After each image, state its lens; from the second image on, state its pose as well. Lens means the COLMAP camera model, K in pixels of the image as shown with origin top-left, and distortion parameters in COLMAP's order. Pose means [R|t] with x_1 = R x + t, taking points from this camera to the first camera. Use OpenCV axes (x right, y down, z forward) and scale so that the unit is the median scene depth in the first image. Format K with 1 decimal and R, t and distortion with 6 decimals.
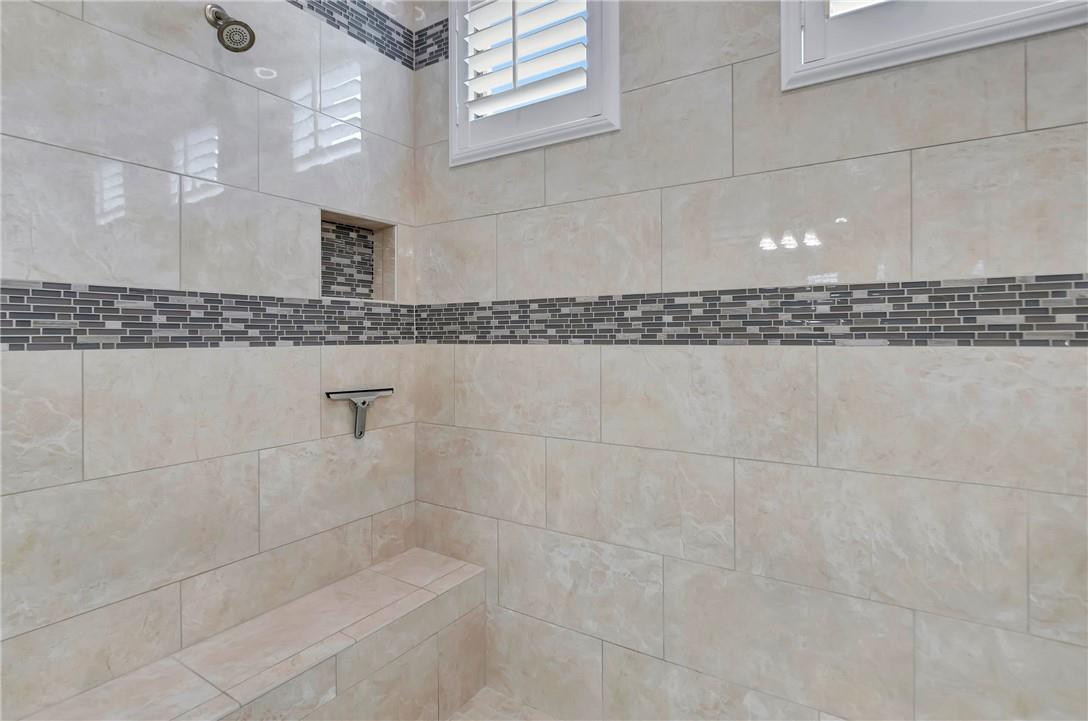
lens RADIAL K [[561.0, 0, 541.5], [0, 561.0, 333.4], [0, 0, 1]] dist [0.000809, -0.000755]
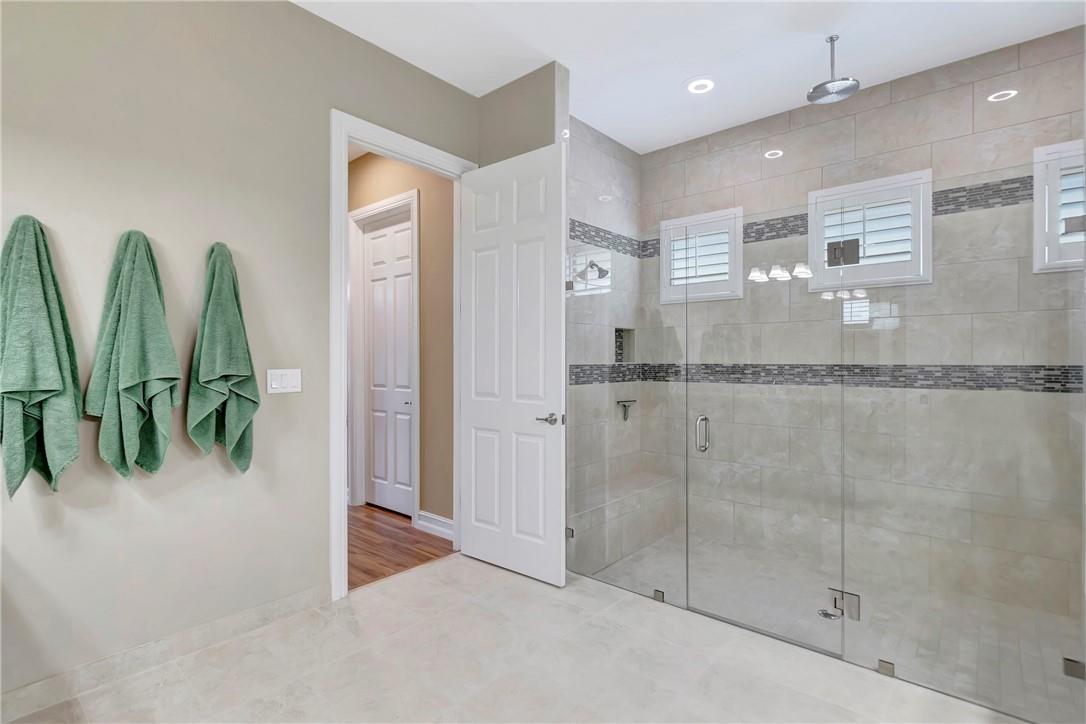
lens RADIAL K [[517.4, 0, 537.6], [0, 517.4, 361.3], [0, 0, 1]] dist [0.003147, 0.000216]
pose [[0.988368, 0.003178, -0.152045, -0.390857], [-0.002282, 0.999979, 0.006072, -0.087221], [0.152062, -0.005655, 0.988355, -1.350298]]
